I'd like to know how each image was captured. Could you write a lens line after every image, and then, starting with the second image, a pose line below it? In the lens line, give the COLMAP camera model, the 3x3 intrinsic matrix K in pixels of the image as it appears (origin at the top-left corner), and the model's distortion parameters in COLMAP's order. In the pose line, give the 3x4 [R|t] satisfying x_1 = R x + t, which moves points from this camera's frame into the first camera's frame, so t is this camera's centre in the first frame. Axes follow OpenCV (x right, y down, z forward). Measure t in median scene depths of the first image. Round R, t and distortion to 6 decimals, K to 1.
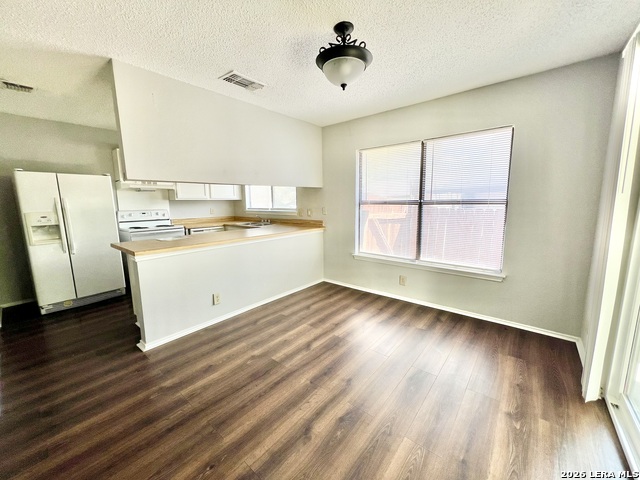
lens RADIAL K [[253.6, 0, 318.1], [0, 253.6, 244.0], [0, 0, 1]] dist [-0.000632, -0.000231]
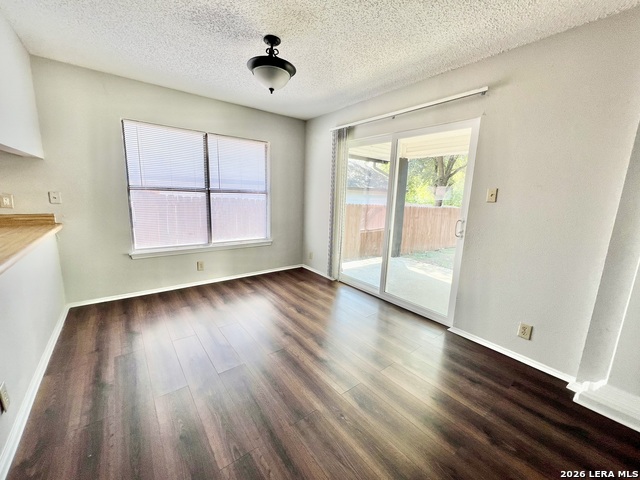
lens RADIAL K [[253.6, 0, 319.5], [0, 253.6, 244.6], [0, 0, 1]] dist [-0.000632, -0.000231]
pose [[0.212280, -0.173872, 0.961616, -0.578156], [0.126103, 0.980690, 0.149484, -0.036764], [-0.969038, 0.089530, 0.230107, 0.303715]]
